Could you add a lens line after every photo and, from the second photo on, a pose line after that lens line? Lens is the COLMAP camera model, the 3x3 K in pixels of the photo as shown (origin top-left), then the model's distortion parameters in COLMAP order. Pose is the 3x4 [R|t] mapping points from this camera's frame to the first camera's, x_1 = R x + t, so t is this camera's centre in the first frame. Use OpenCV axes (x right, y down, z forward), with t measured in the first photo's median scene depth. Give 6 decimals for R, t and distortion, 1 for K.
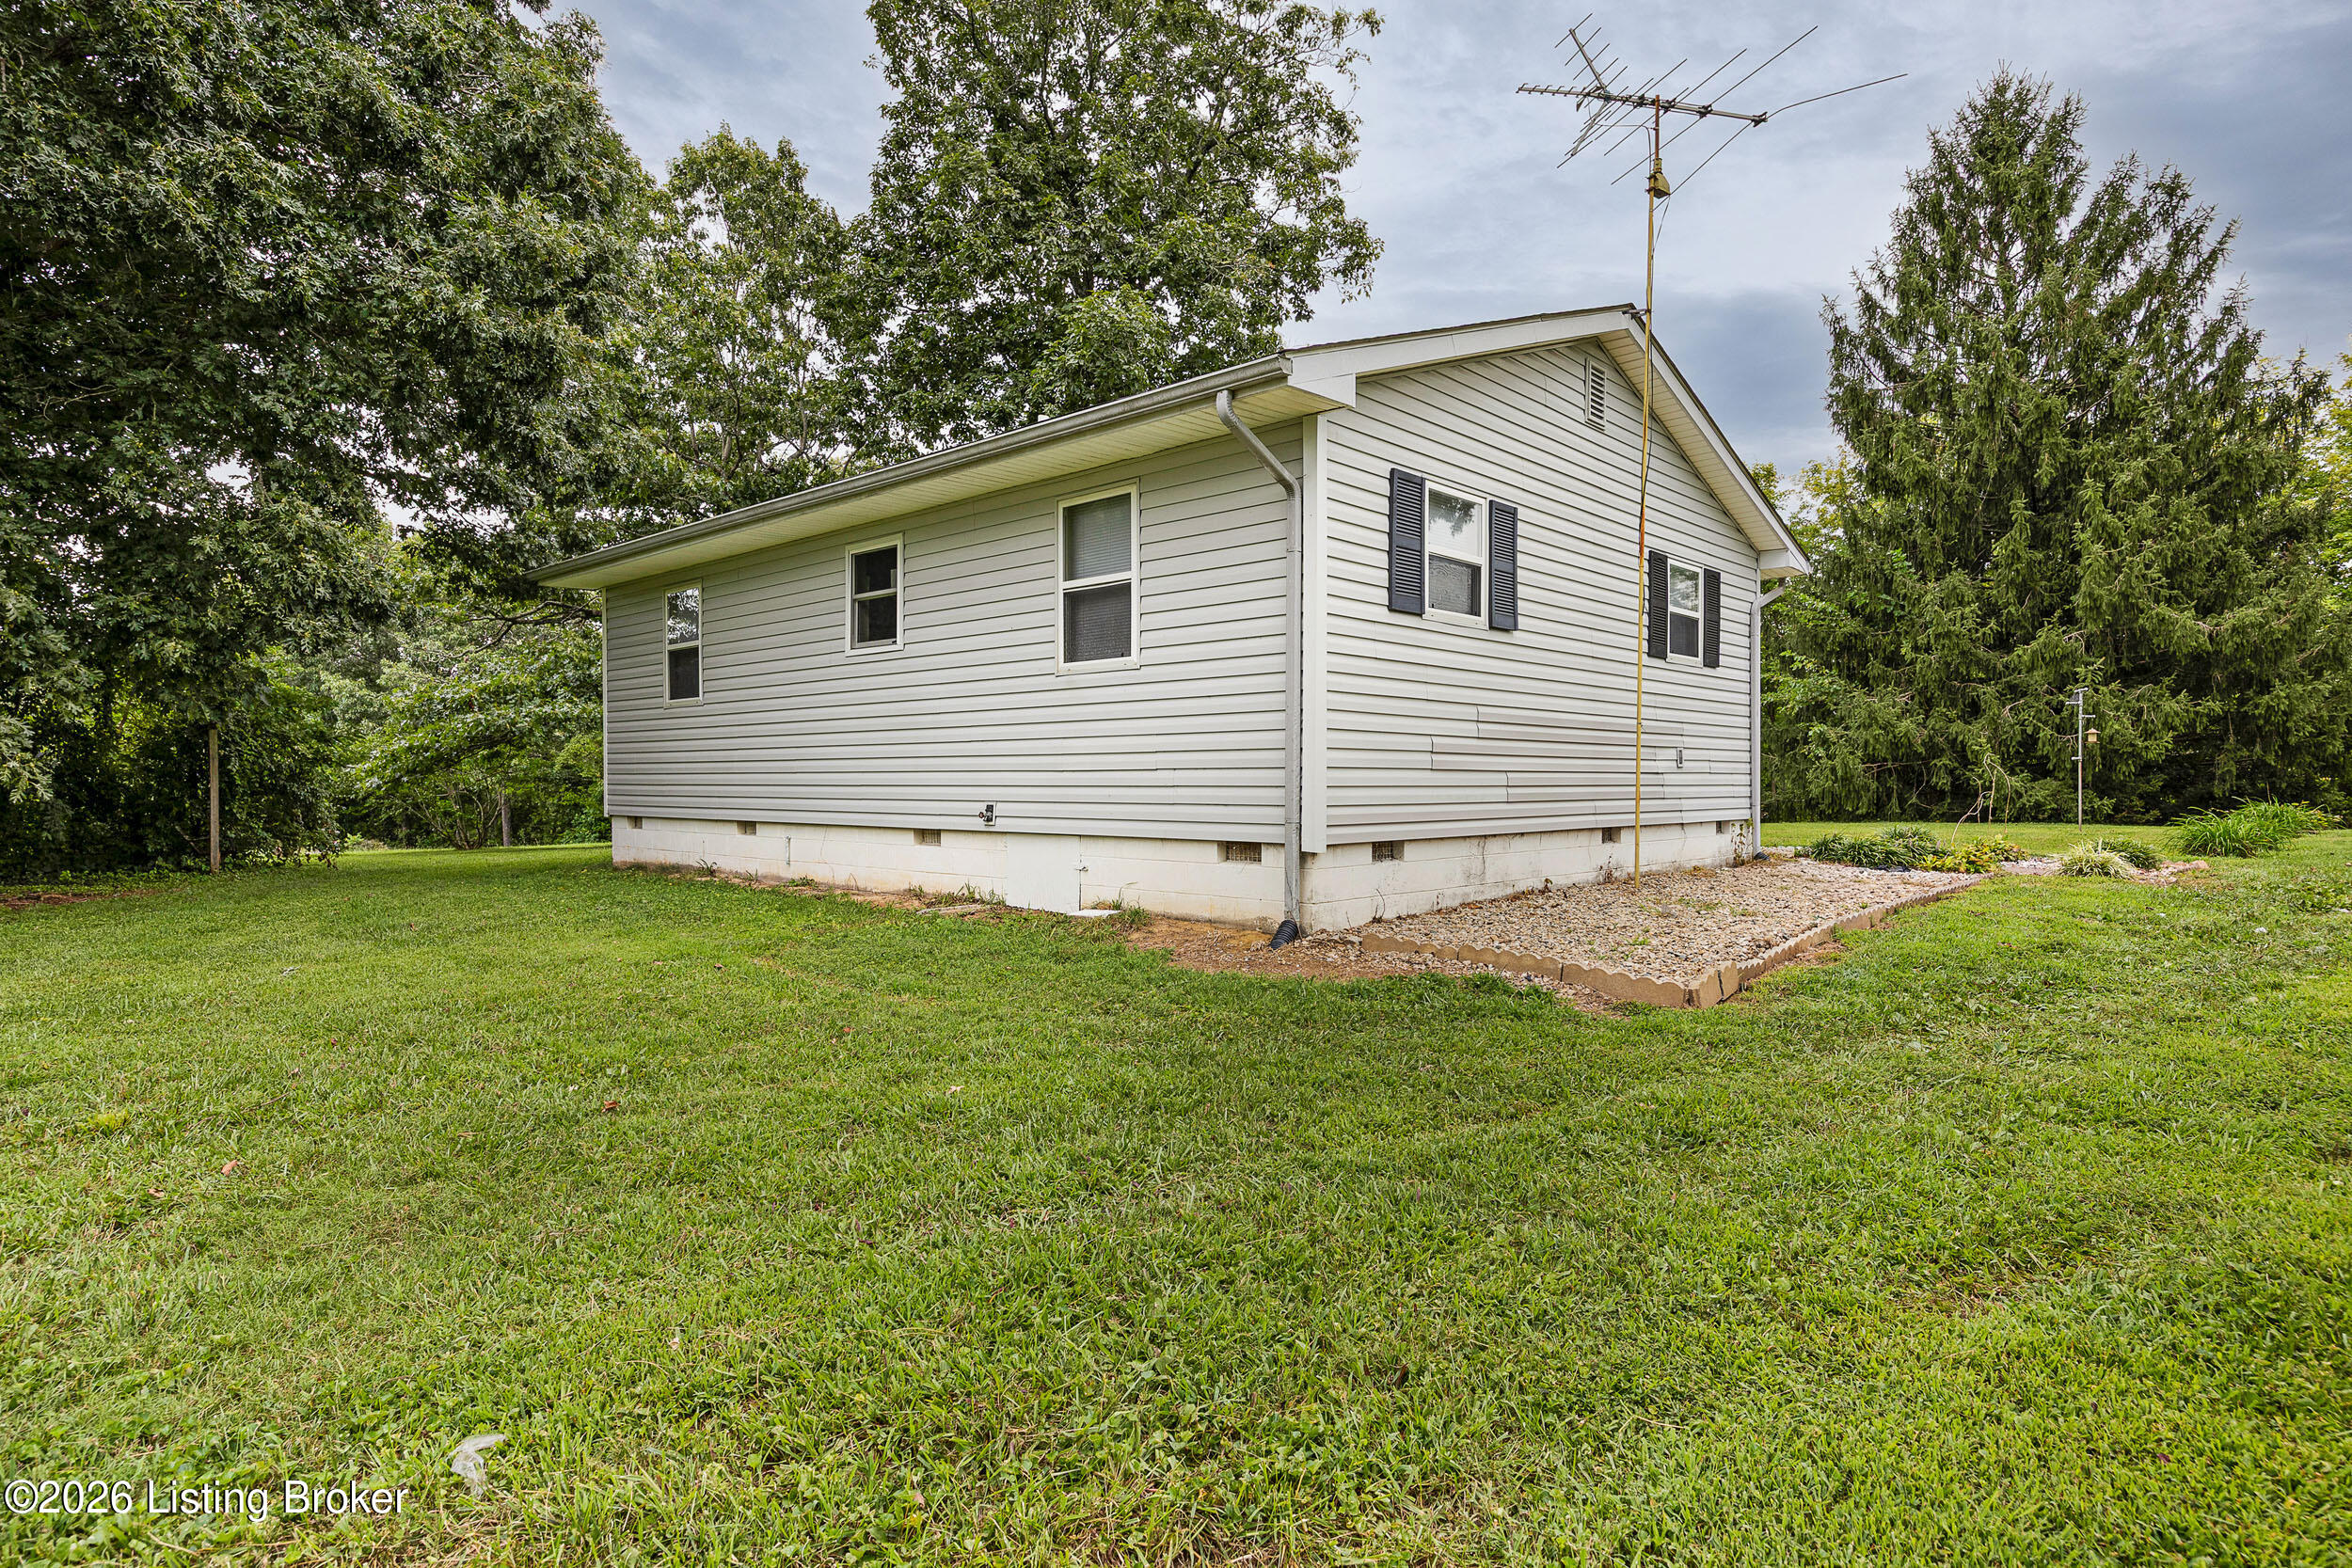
lens RADIAL K [[1304.3, 0, 1184.8], [0, 1304.3, 782.6], [0, 0, 1]] dist [-0.002052, -0.000047]
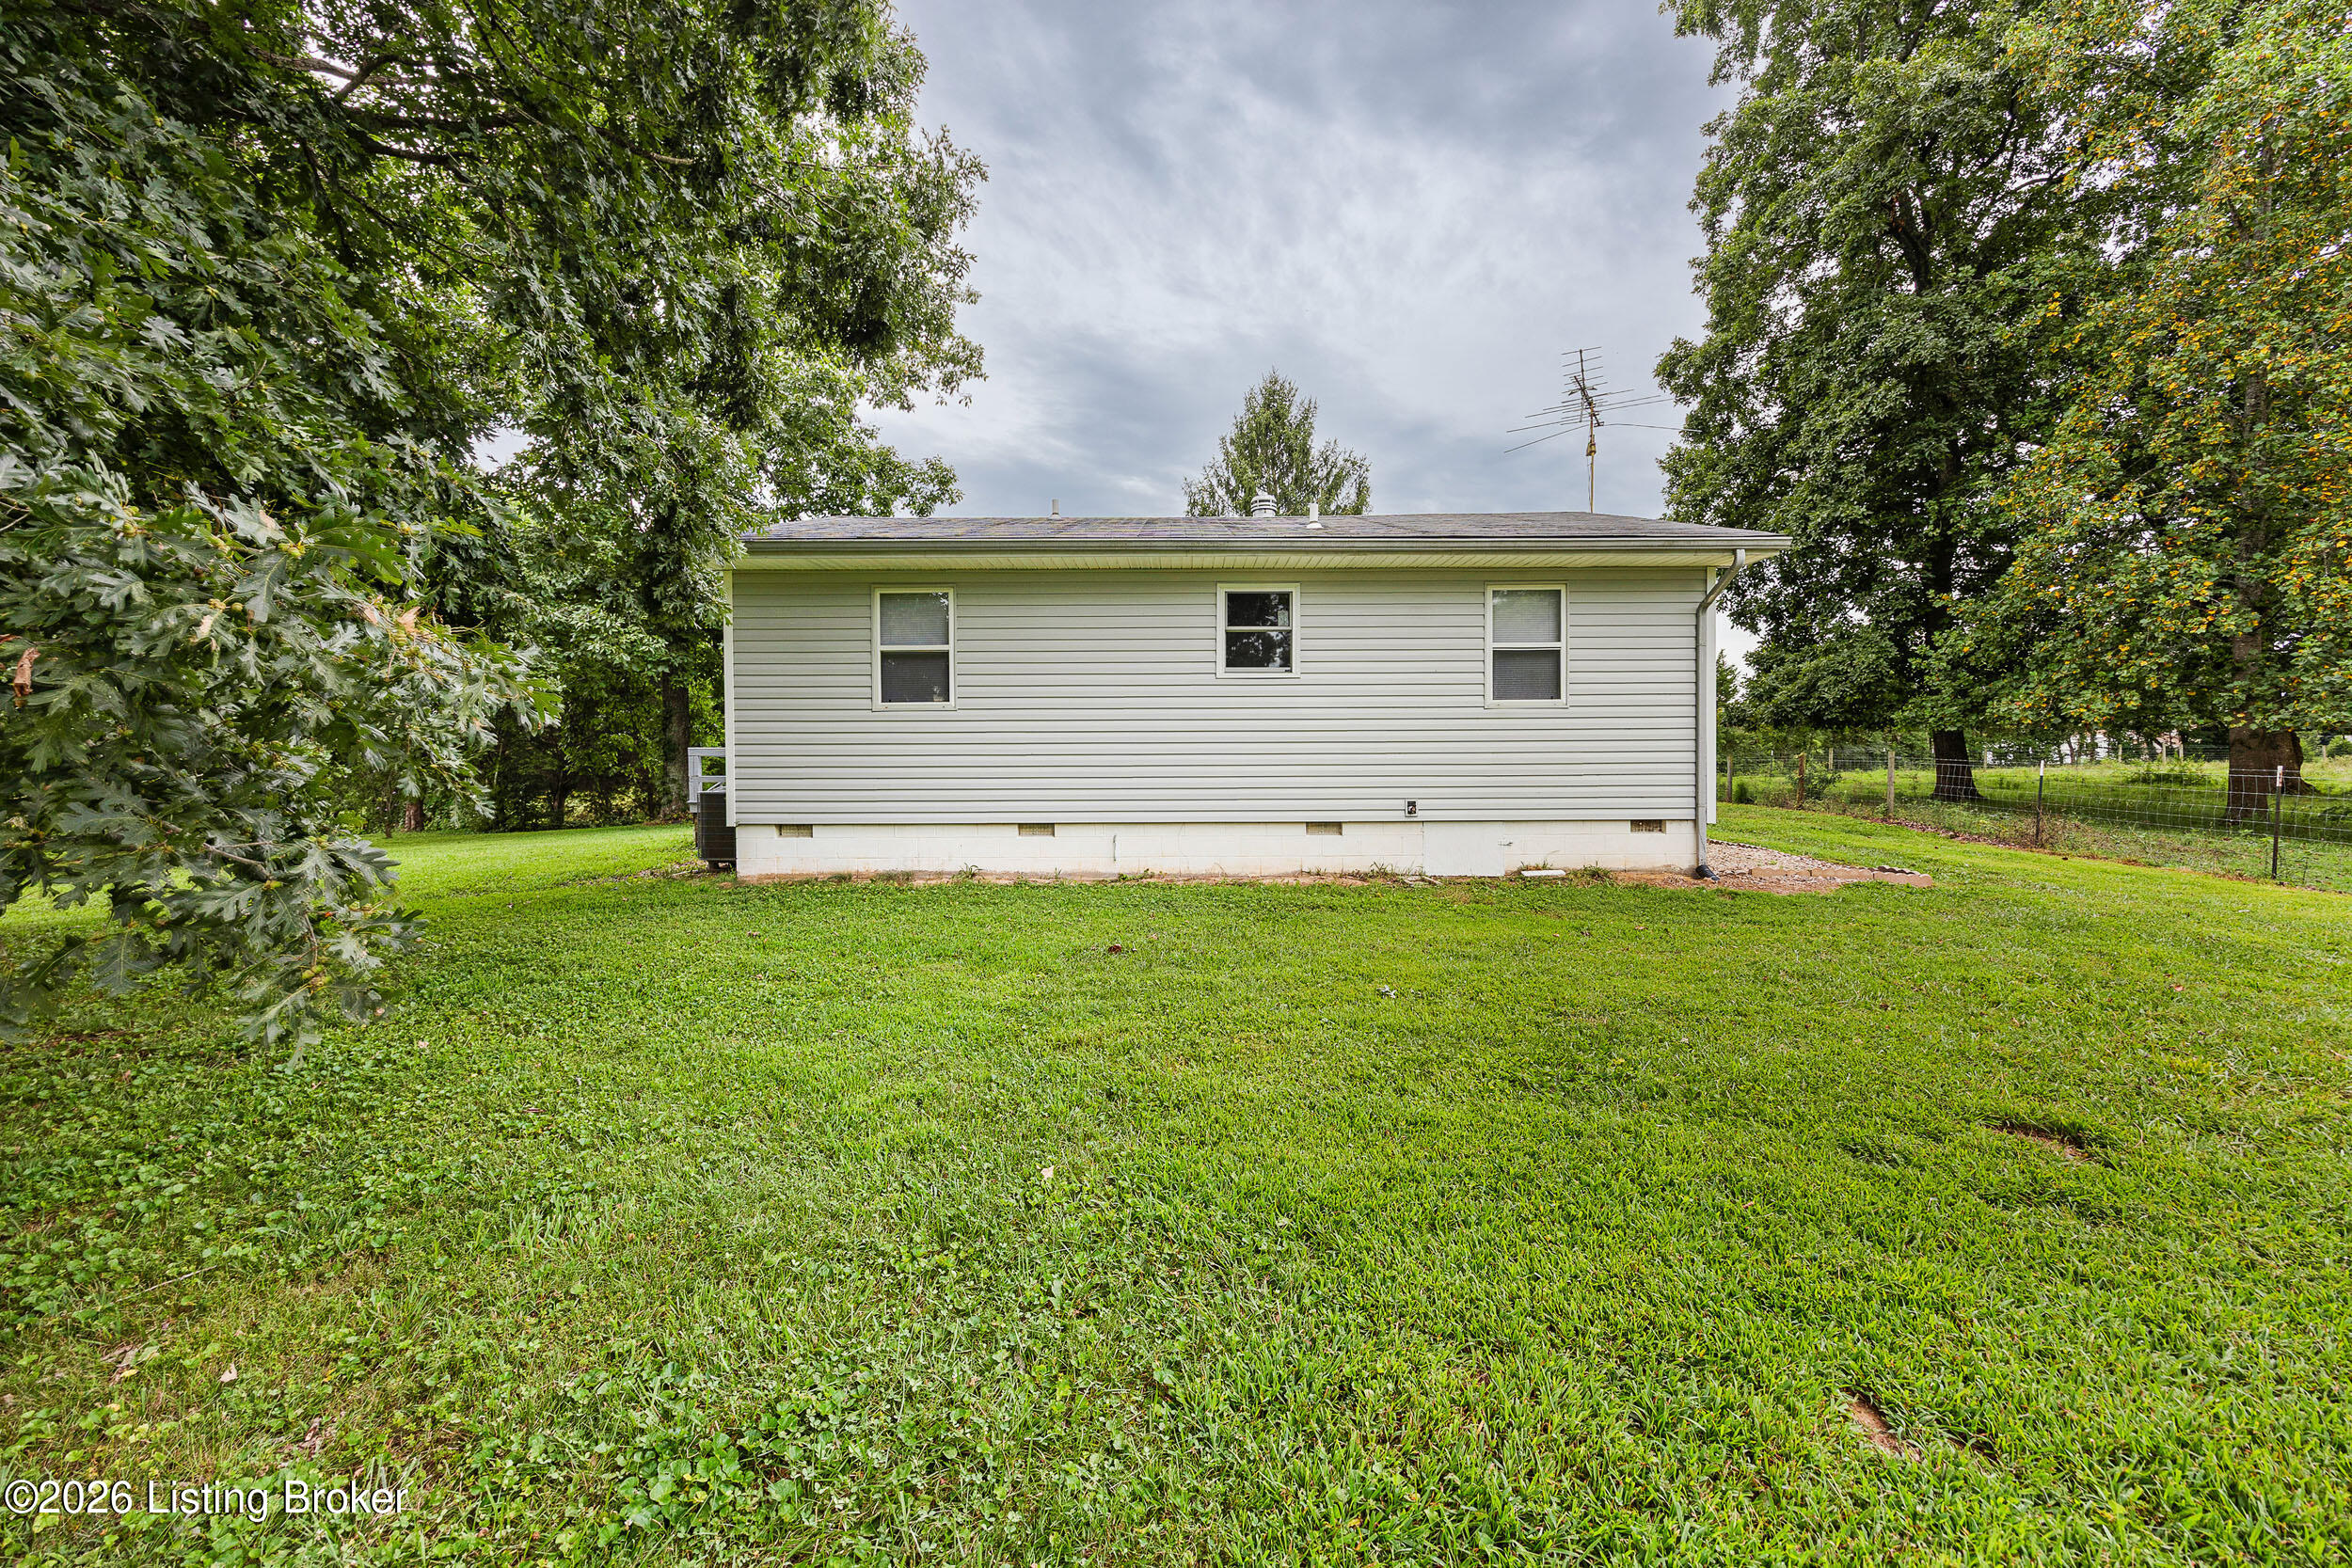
lens RADIAL K [[907.3, 0, 1177.1], [0, 907.3, 775.3], [0, 0, 1]] dist [0.000510, 0.000003]
pose [[0.719797, -0.015376, 0.694015, -0.890127], [0.006187, 0.999857, 0.015735, -0.023612], [-0.694158, -0.007032, 0.719789, 0.460013]]
